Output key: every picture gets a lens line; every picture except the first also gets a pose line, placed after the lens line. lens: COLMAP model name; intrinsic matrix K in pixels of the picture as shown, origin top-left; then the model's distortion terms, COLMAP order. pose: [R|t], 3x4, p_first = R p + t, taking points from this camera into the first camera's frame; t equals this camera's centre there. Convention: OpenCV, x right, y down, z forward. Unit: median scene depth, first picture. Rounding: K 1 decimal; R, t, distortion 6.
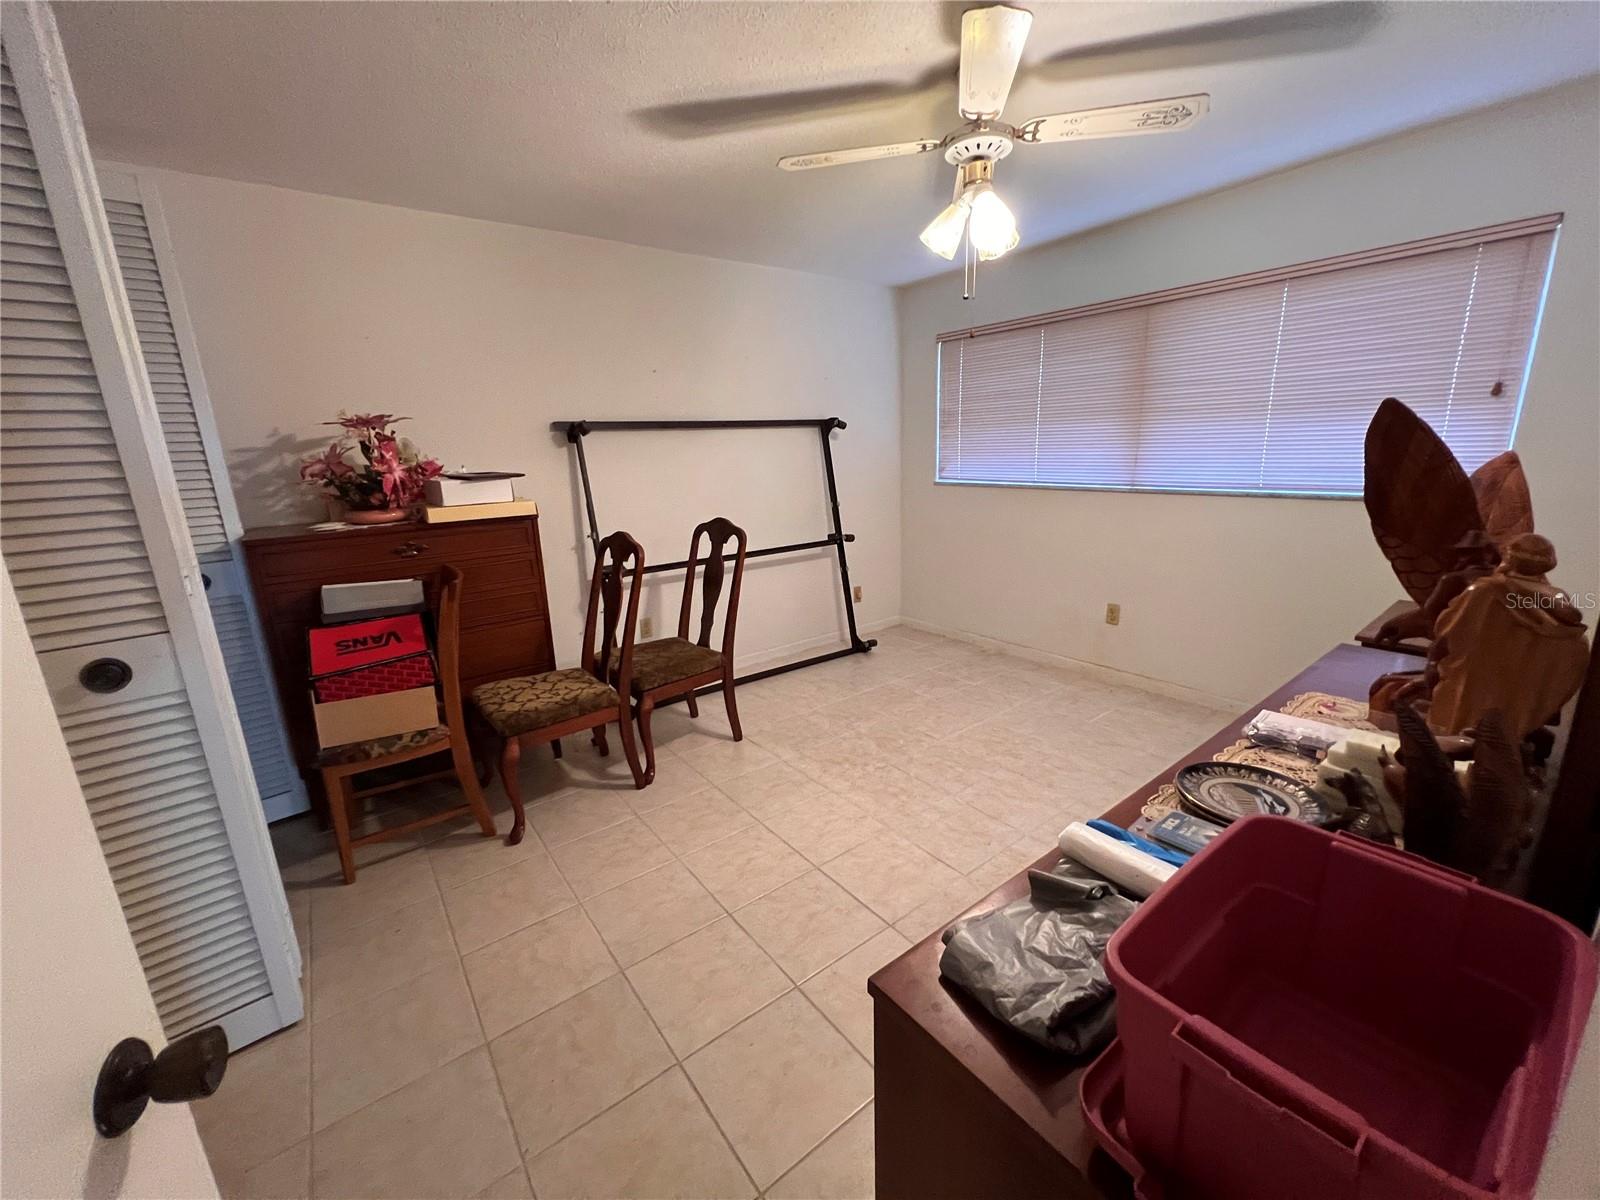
lens RADIAL K [[636.8, 0, 797.9], [0, 636.8, 597.8], [0, 0, 1]] dist [-0.001221, -0.000355]
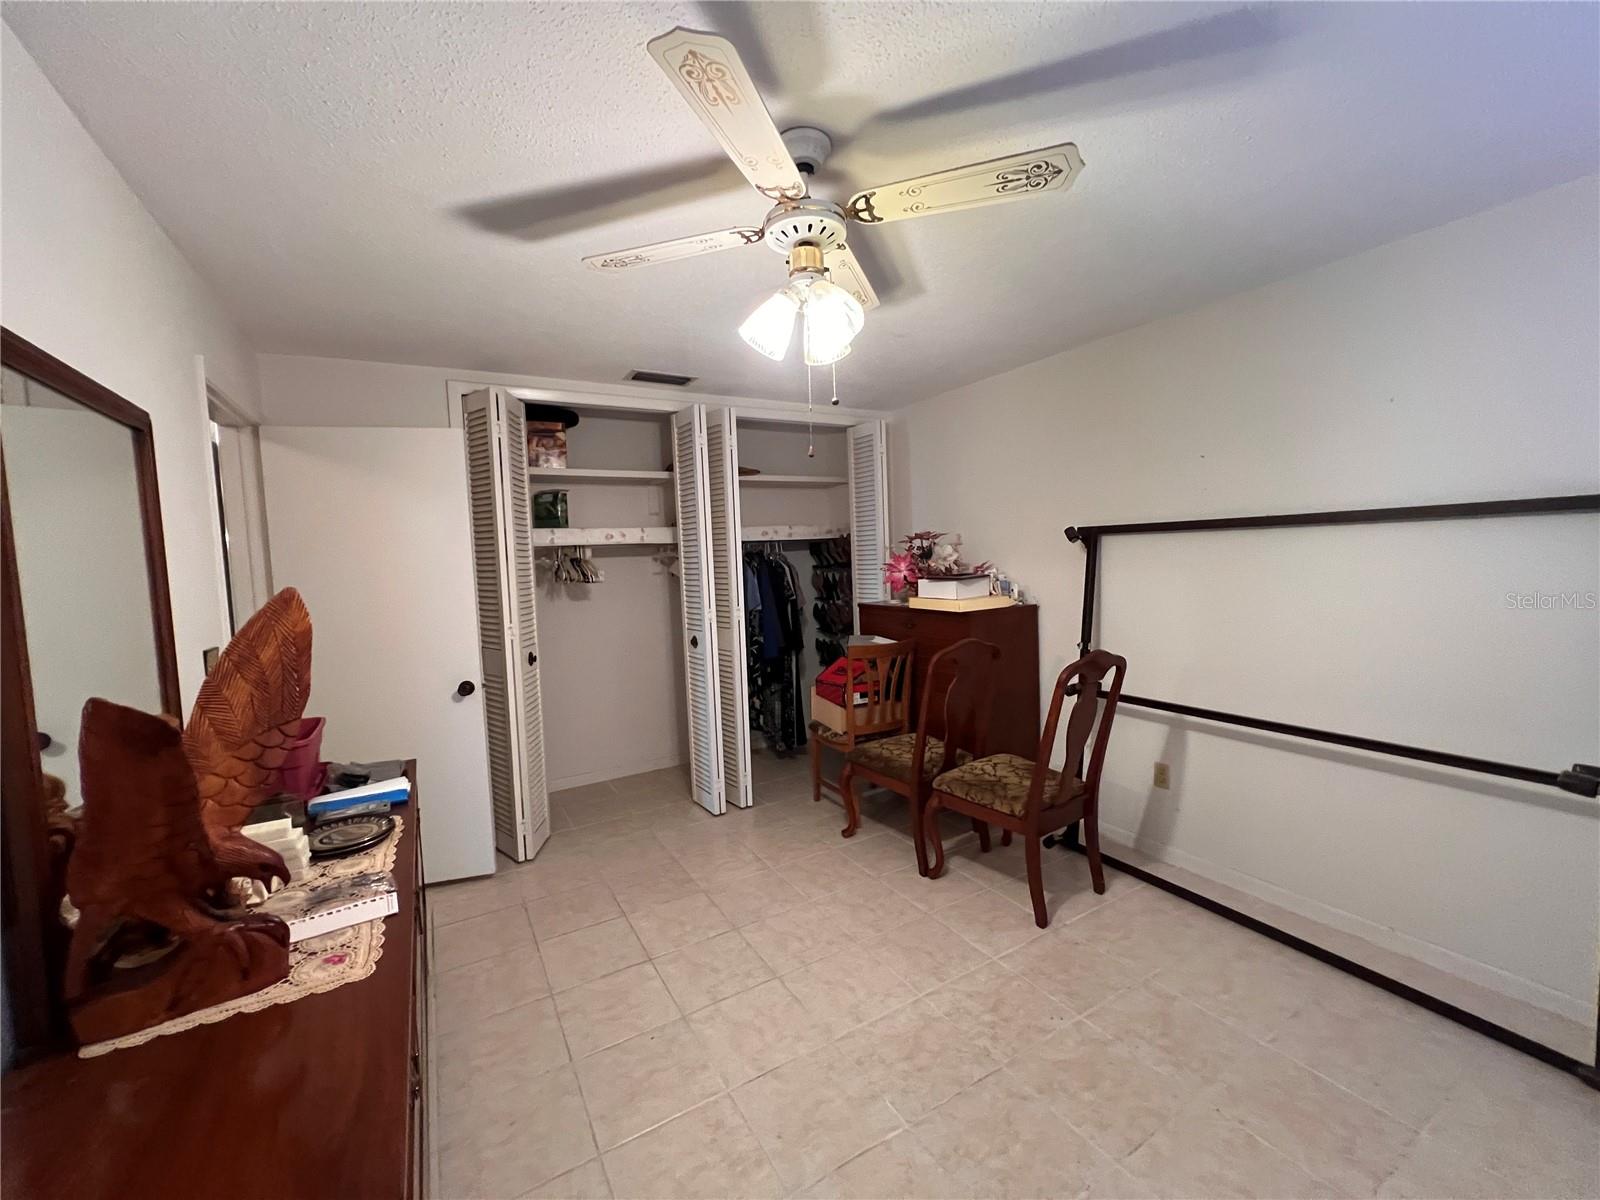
lens RADIAL K [[636.8, 0, 797.9], [0, 636.8, 597.8], [0, 0, 1]] dist [-0.001221, -0.000355]
pose [[-0.114488, 0.103956, -0.987970, 0.855328], [-0.196785, 0.972430, 0.125125, -0.267114], [0.973739, 0.208743, -0.090874, 0.875868]]
